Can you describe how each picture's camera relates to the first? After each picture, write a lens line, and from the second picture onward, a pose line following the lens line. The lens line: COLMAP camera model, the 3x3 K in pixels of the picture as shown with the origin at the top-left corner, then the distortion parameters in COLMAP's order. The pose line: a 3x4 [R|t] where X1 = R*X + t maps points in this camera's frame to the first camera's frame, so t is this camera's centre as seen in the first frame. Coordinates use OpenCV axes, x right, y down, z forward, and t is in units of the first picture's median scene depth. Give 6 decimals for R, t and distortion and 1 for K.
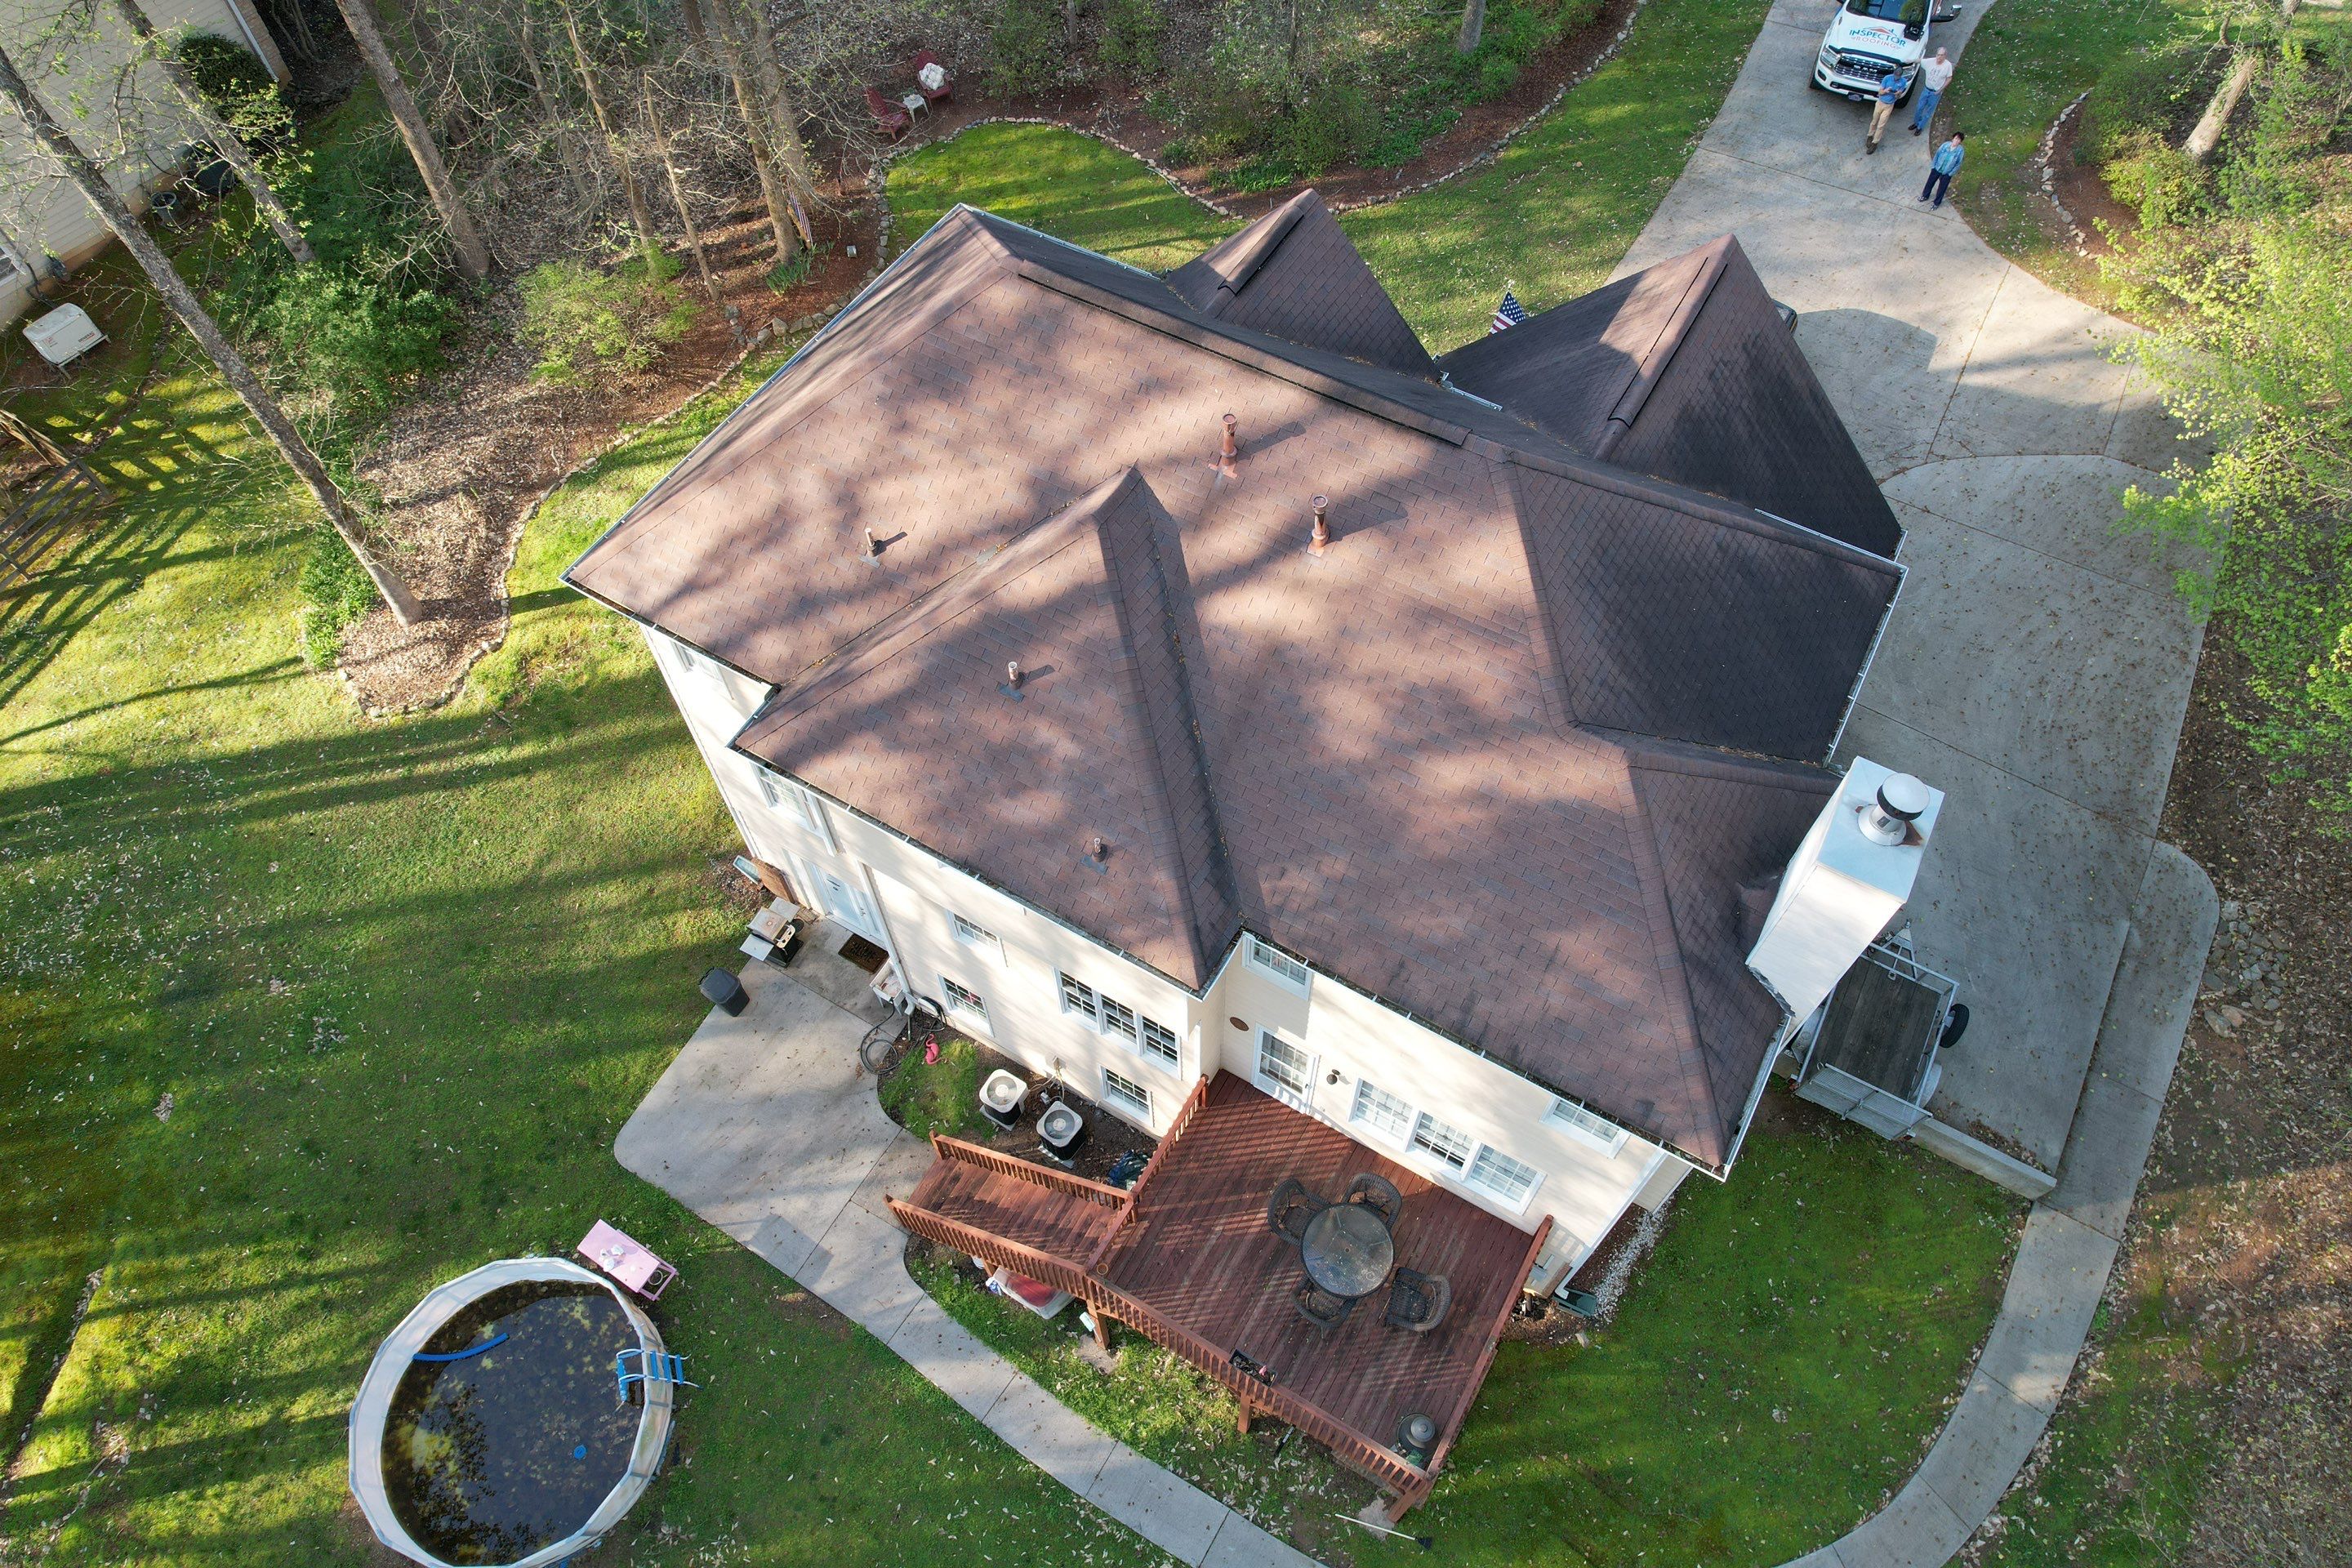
lens RADIAL K [[1513.7, 0, 1200.8], [0, 1513.7, 757.7], [0, 0, 1]] dist [-0.063814, 0.062405]
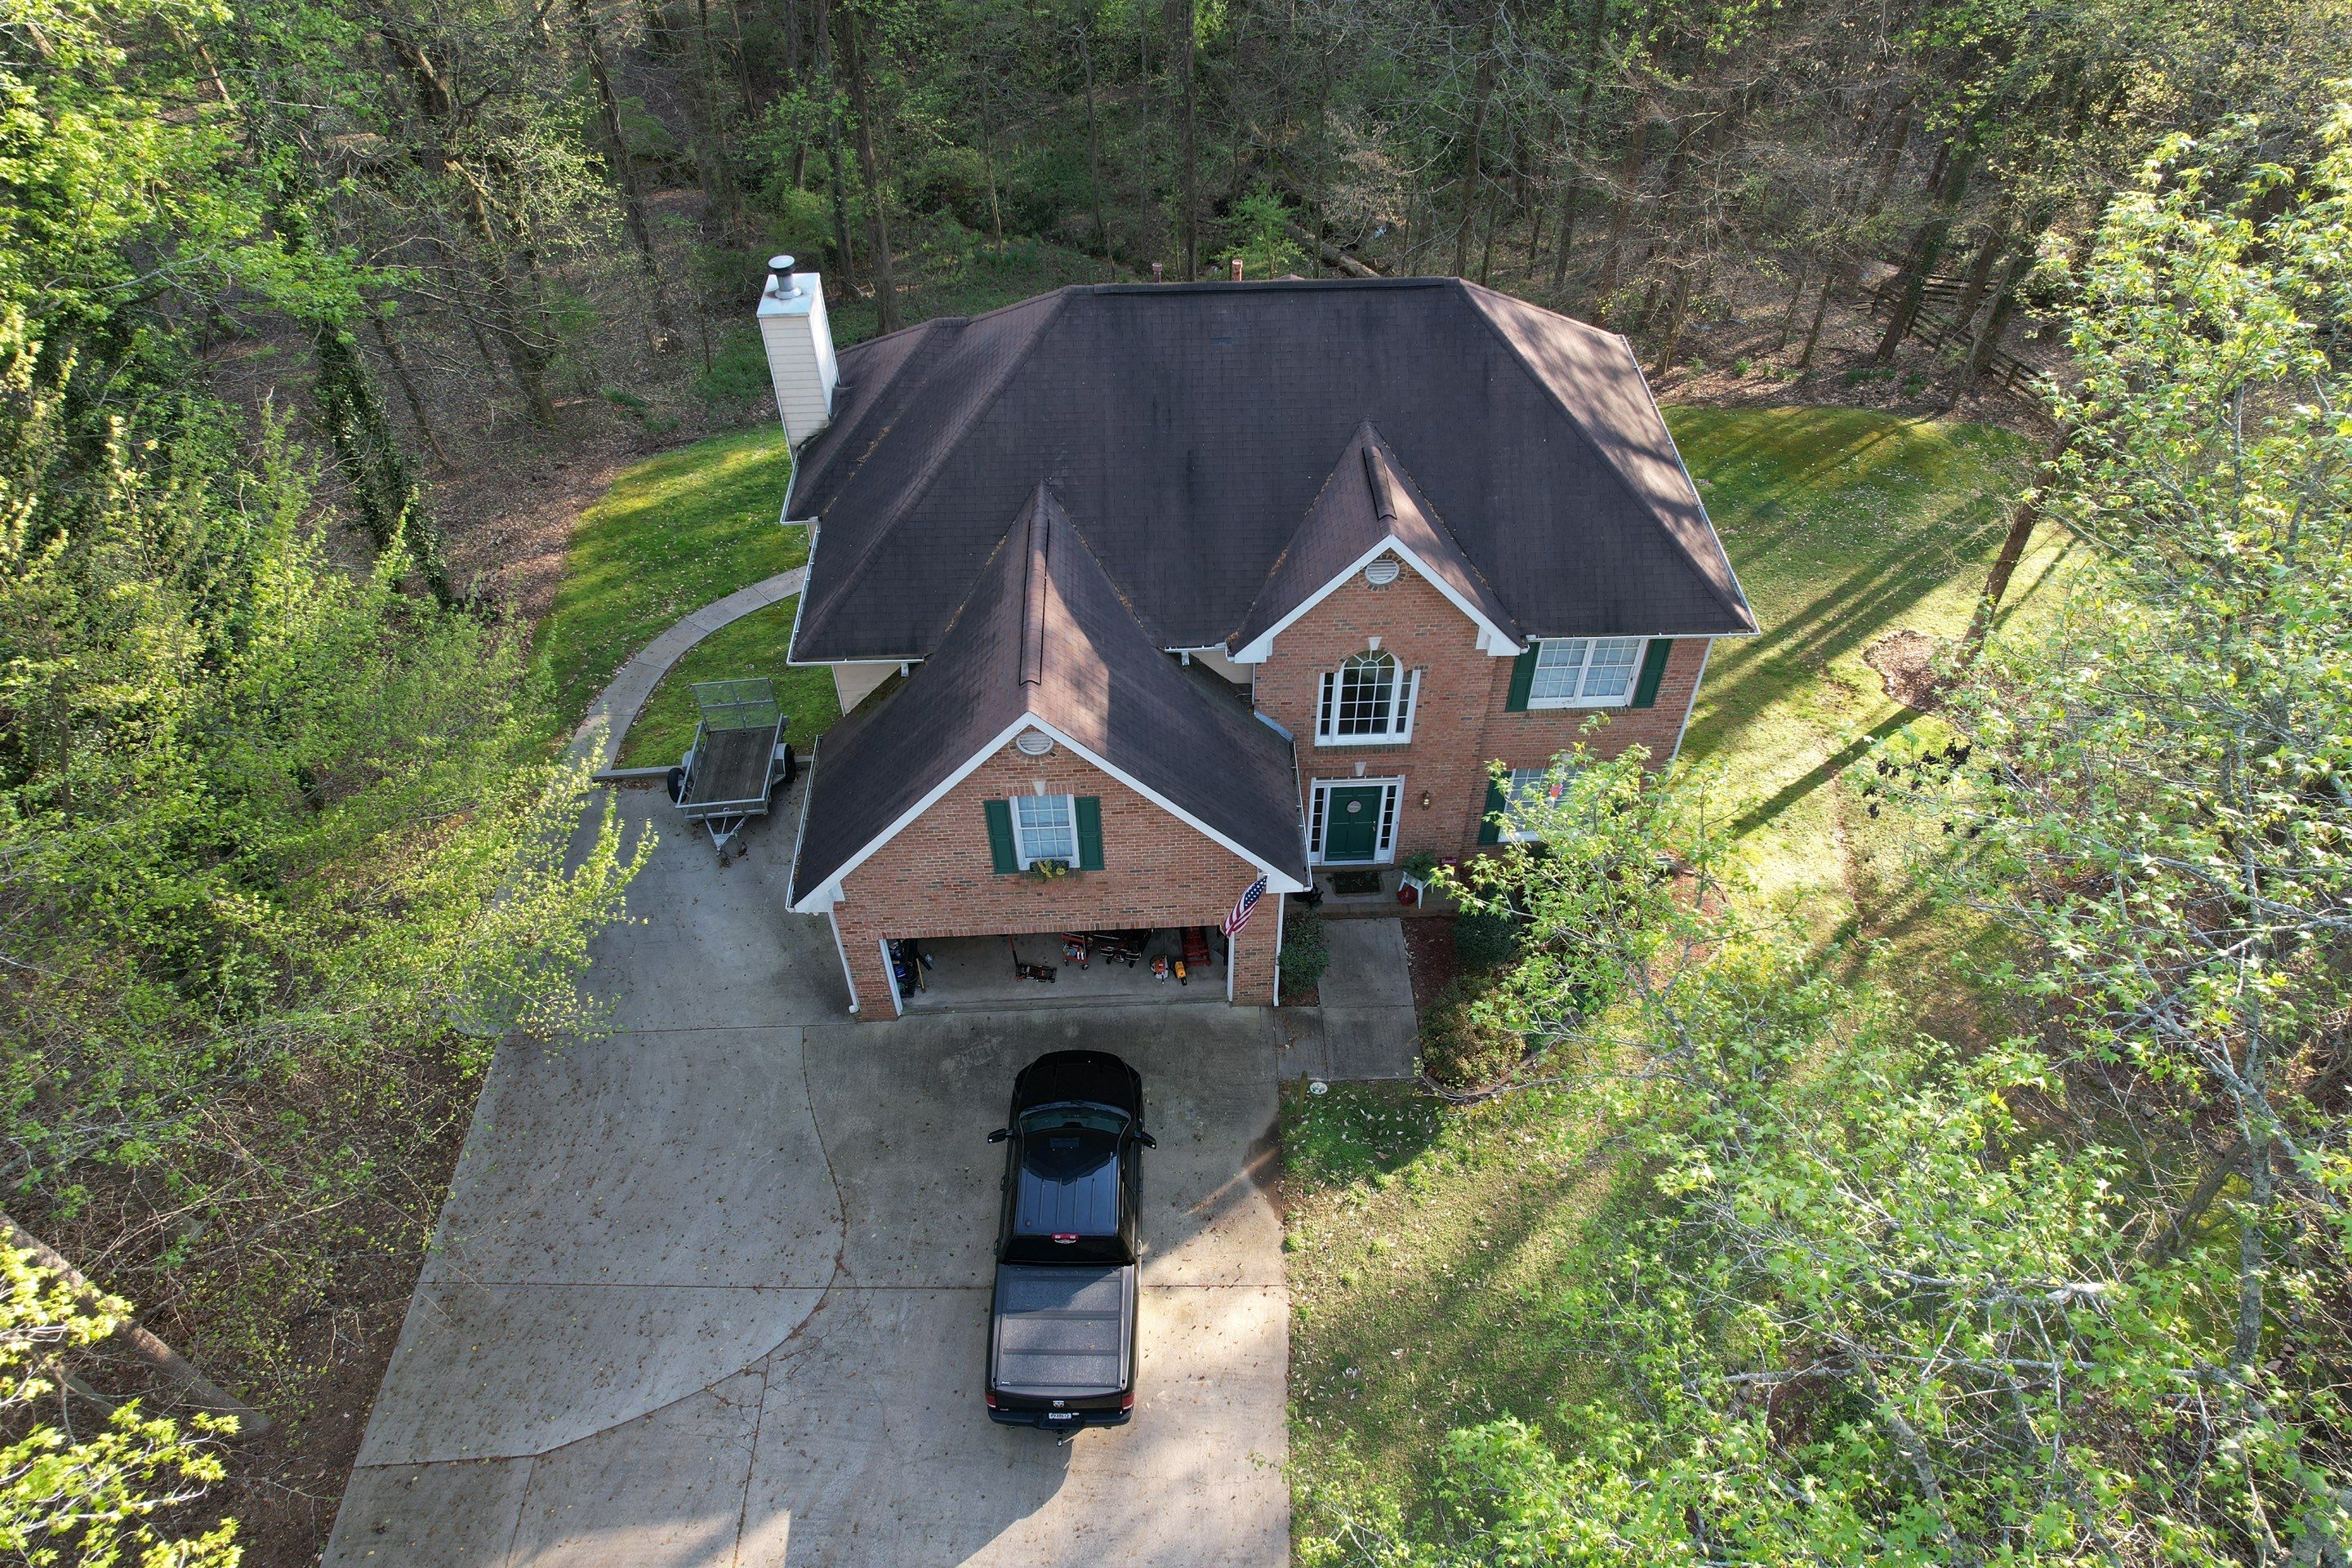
lens RADIAL K [[1513.7, 0, 1184.7], [0, 1513.7, 777.6], [0, 0, 1]] dist [-0.063814, 0.062405]
pose [[-0.846422, 0.385000, -0.367892, 0.480095], [-0.442366, -0.123756, 0.888255, -0.929236], [0.296449, 0.914582, 0.275061, 0.600844]]
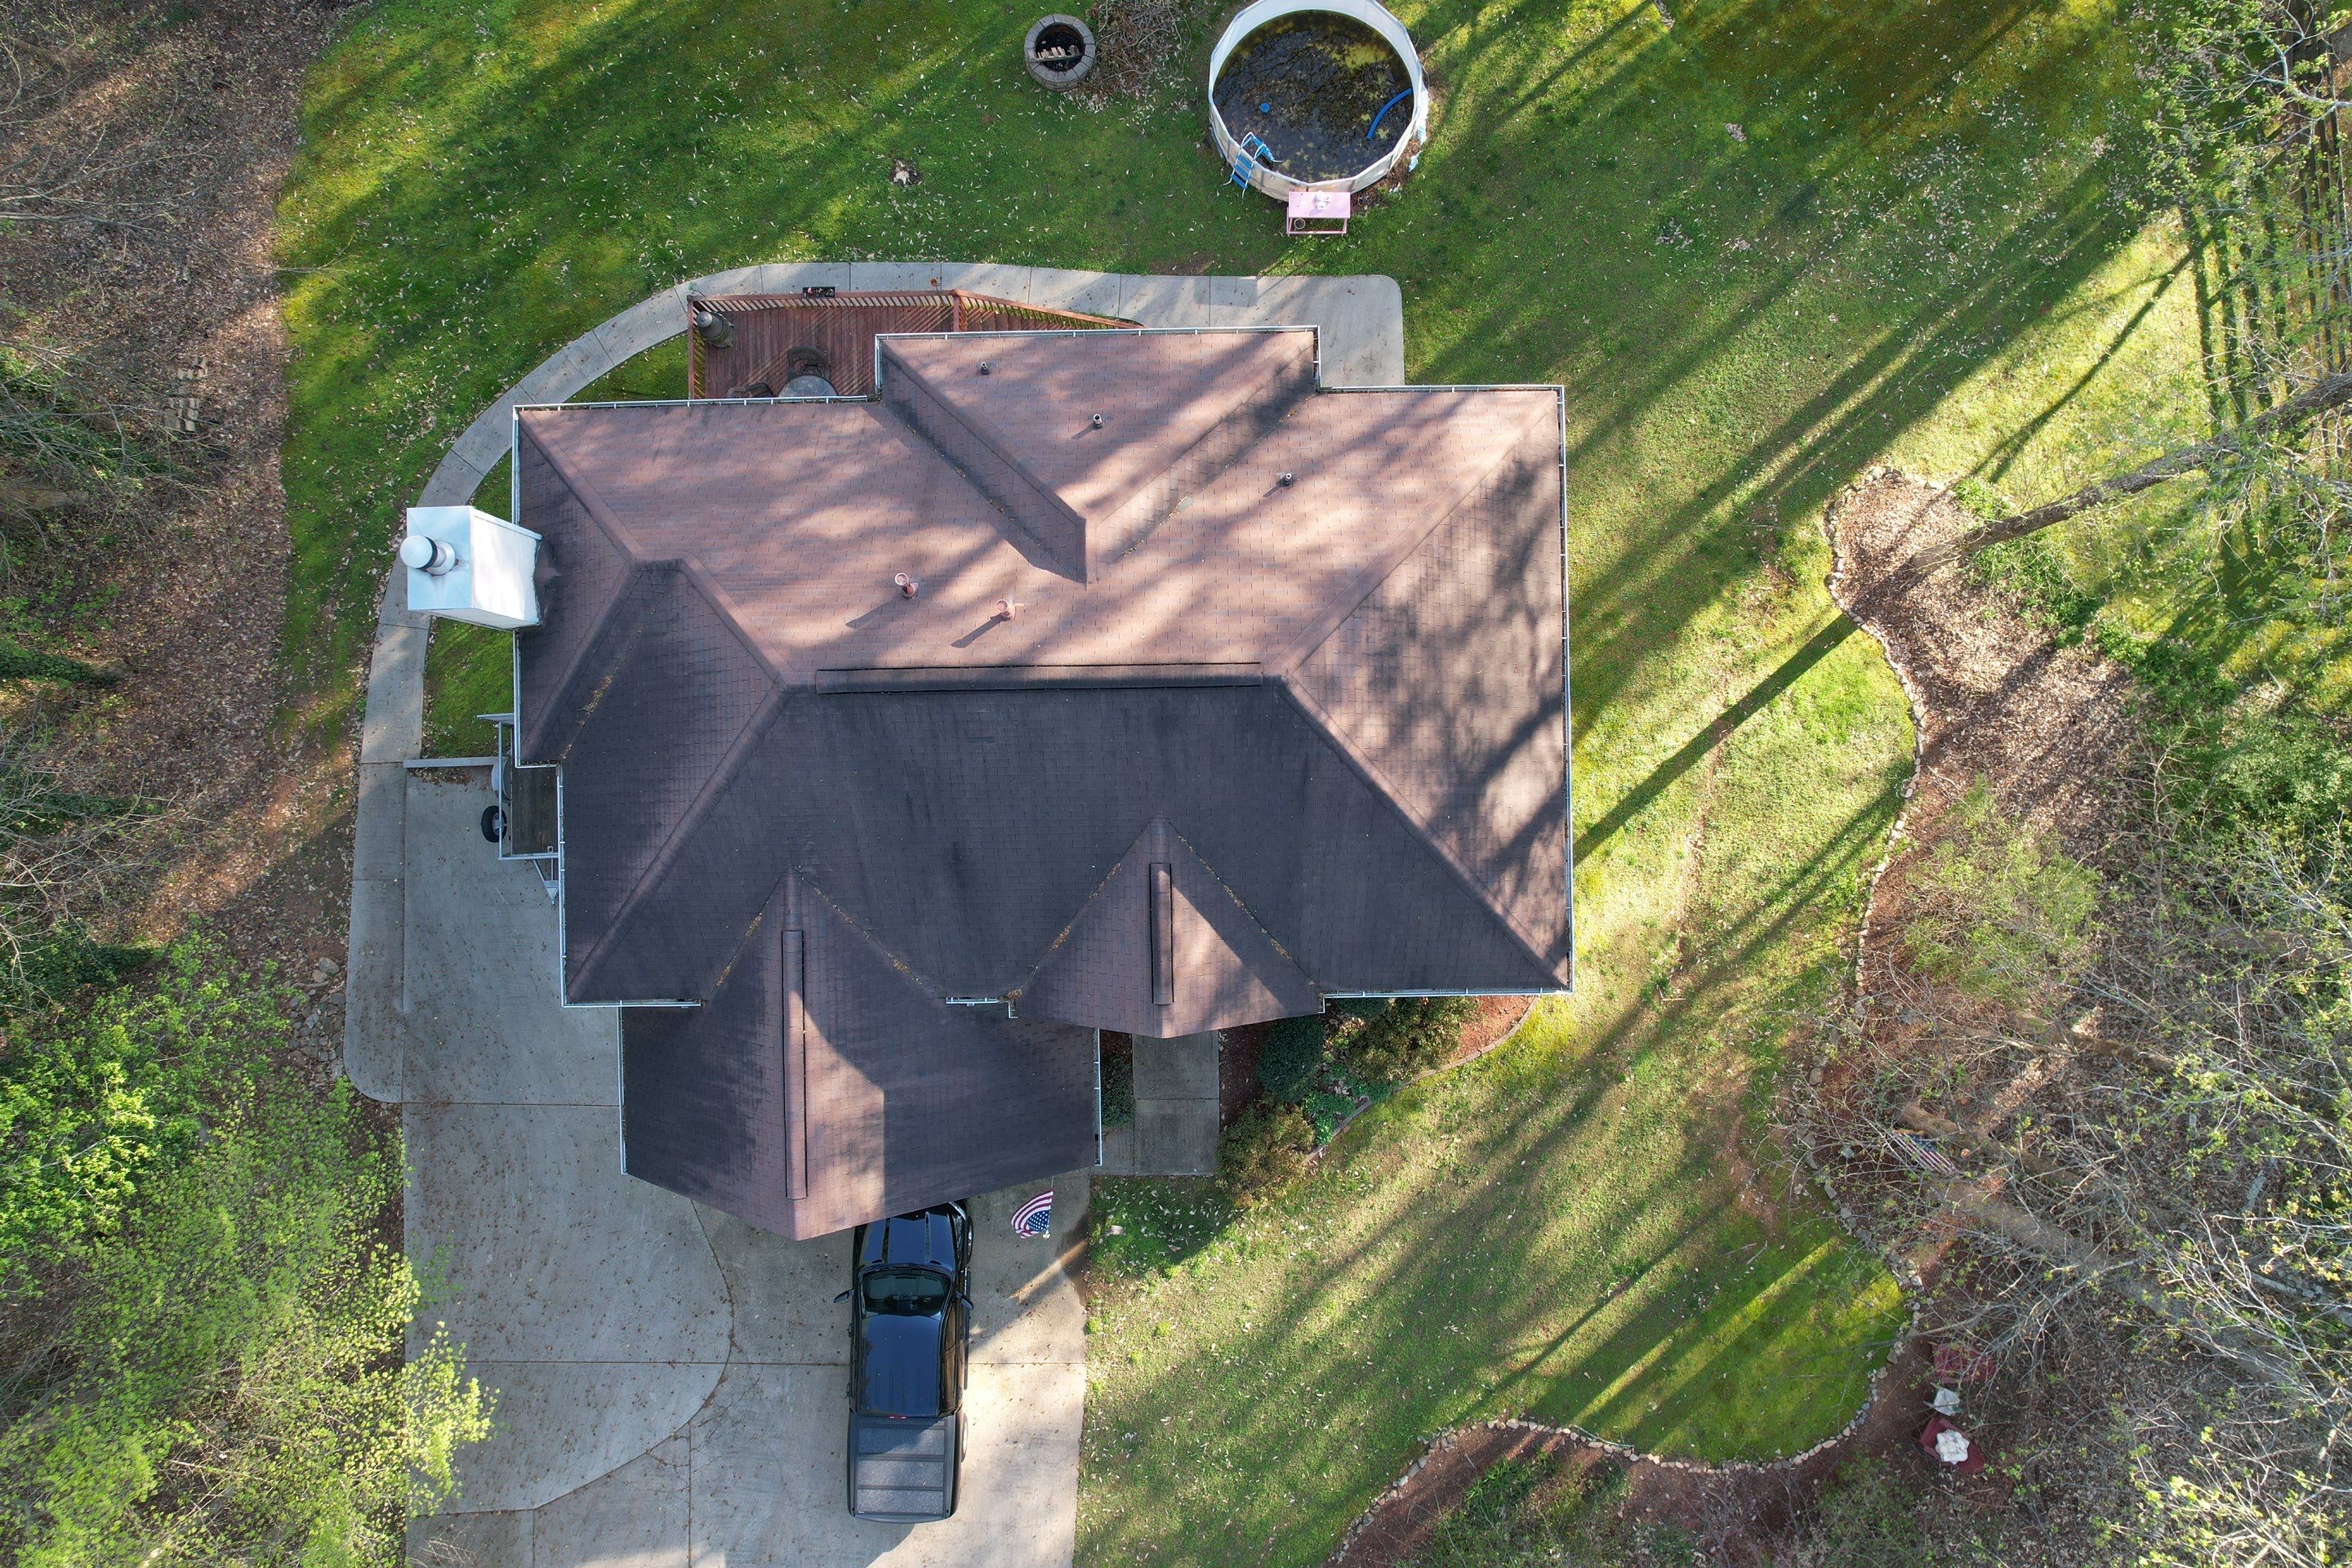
lens RADIAL K [[1513.7, 0, 1181.0], [0, 1513.7, 780.6], [0, 0, 1]] dist [-0.063814, 0.062405]
pose [[-0.857421, 0.514558, 0.007680, -0.021481], [-0.422919, -0.713065, 0.559176, -0.591145], [0.293204, 0.476201, 0.829014, 0.073837]]
